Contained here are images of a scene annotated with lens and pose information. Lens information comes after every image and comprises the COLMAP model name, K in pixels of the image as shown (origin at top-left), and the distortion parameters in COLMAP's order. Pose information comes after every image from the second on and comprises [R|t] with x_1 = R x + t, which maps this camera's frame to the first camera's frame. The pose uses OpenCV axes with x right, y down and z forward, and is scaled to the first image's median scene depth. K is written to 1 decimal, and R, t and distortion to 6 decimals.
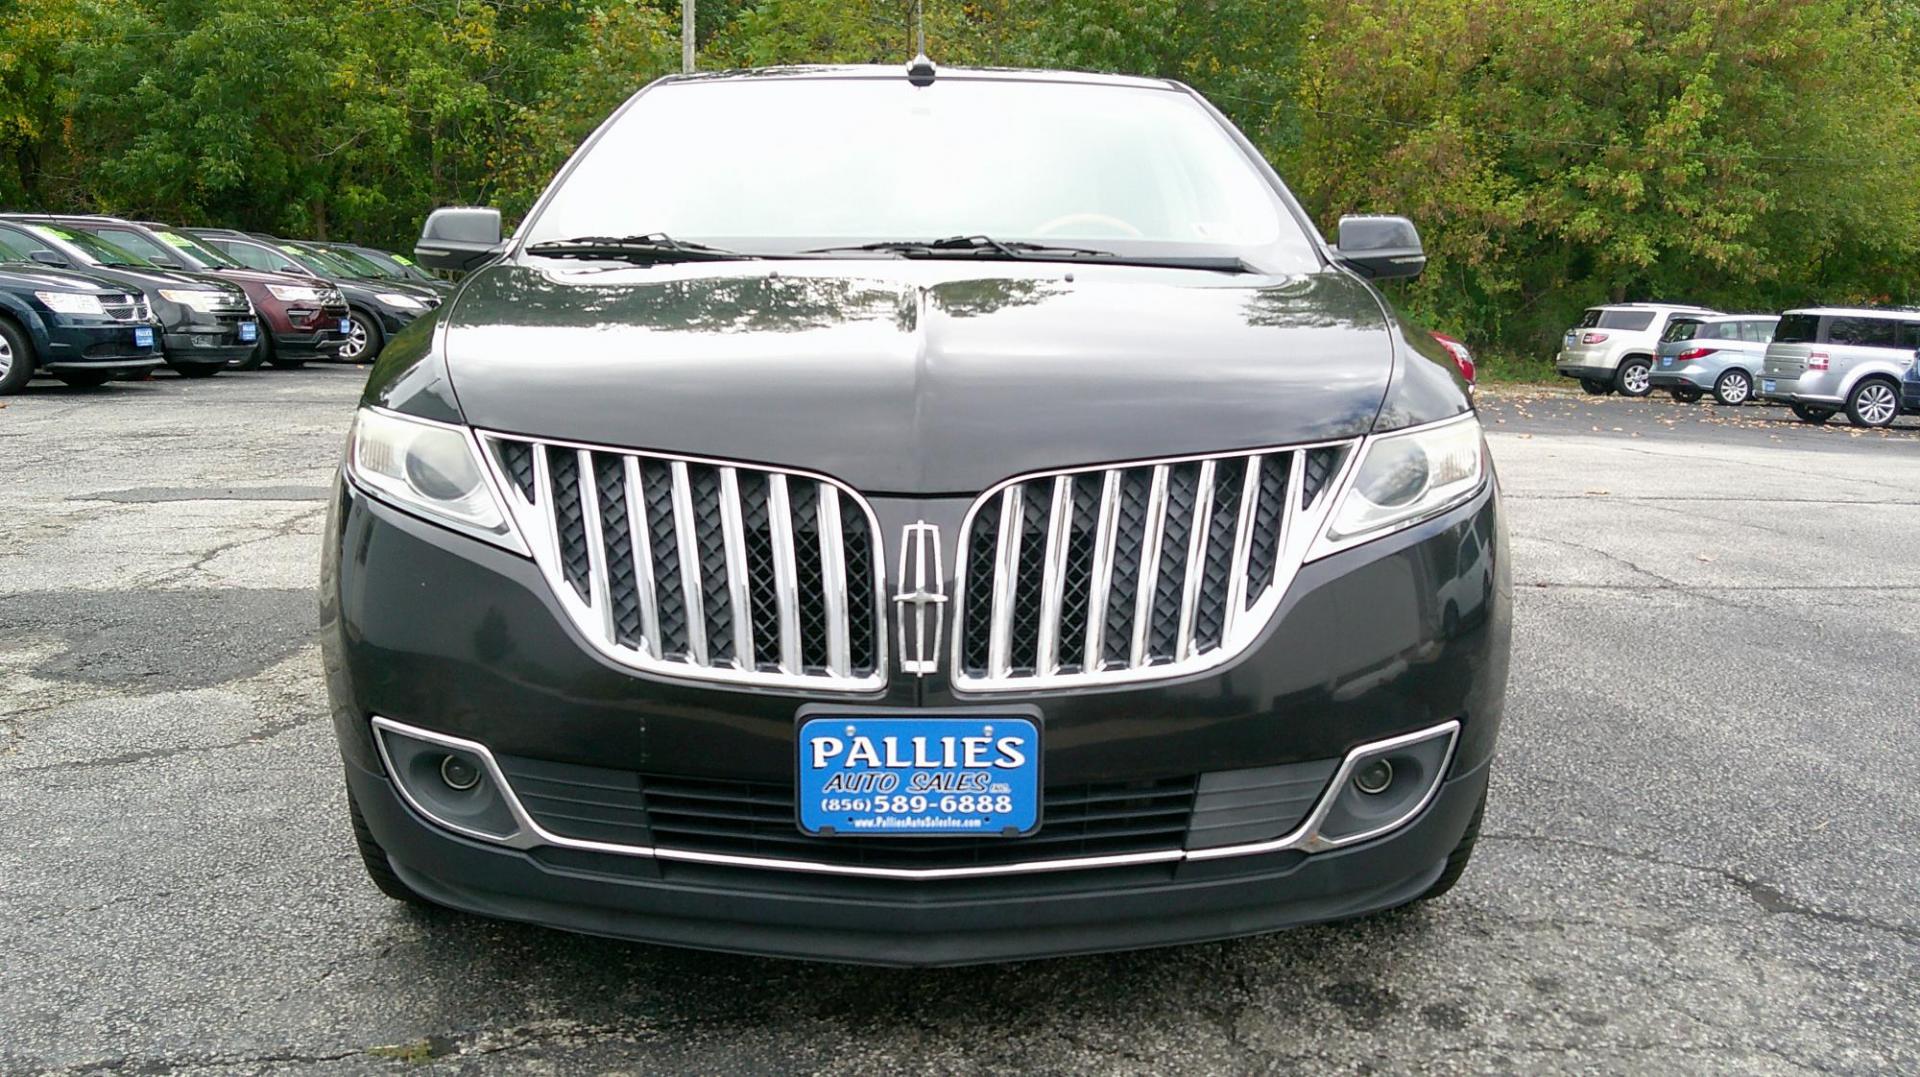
lens RADIAL K [[1713.7, 0, 944.8], [0, 1713.7, 531.7], [0, 0, 1]] dist [0.134511, -0.325764]
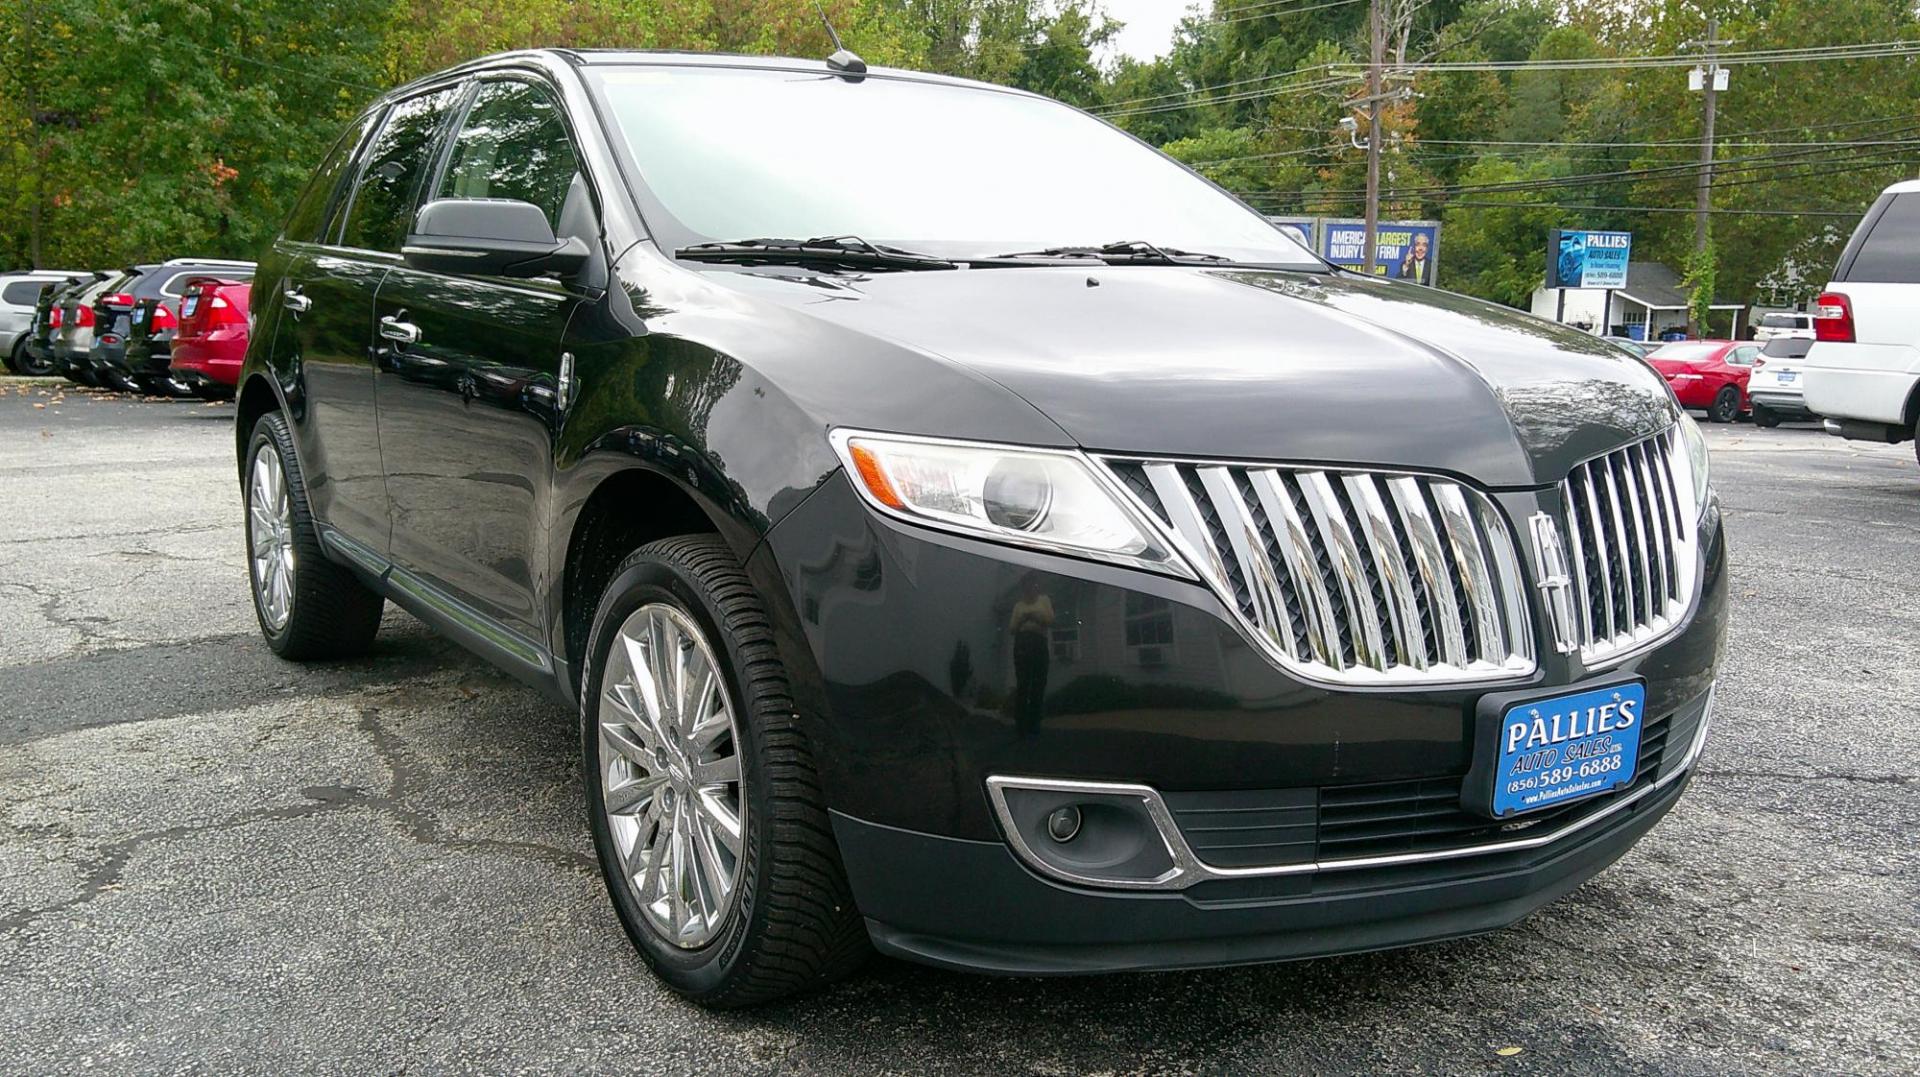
lens RADIAL K [[1713.7, 0, 944.8], [0, 1713.7, 531.7], [0, 0, 1]] dist [0.134511, -0.325764]
pose [[0.841321, -0.078122, 0.534861, -0.848579], [0.076406, 0.996753, 0.025401, -0.046628], [-0.535109, 0.019496, 0.844558, 0.266445]]
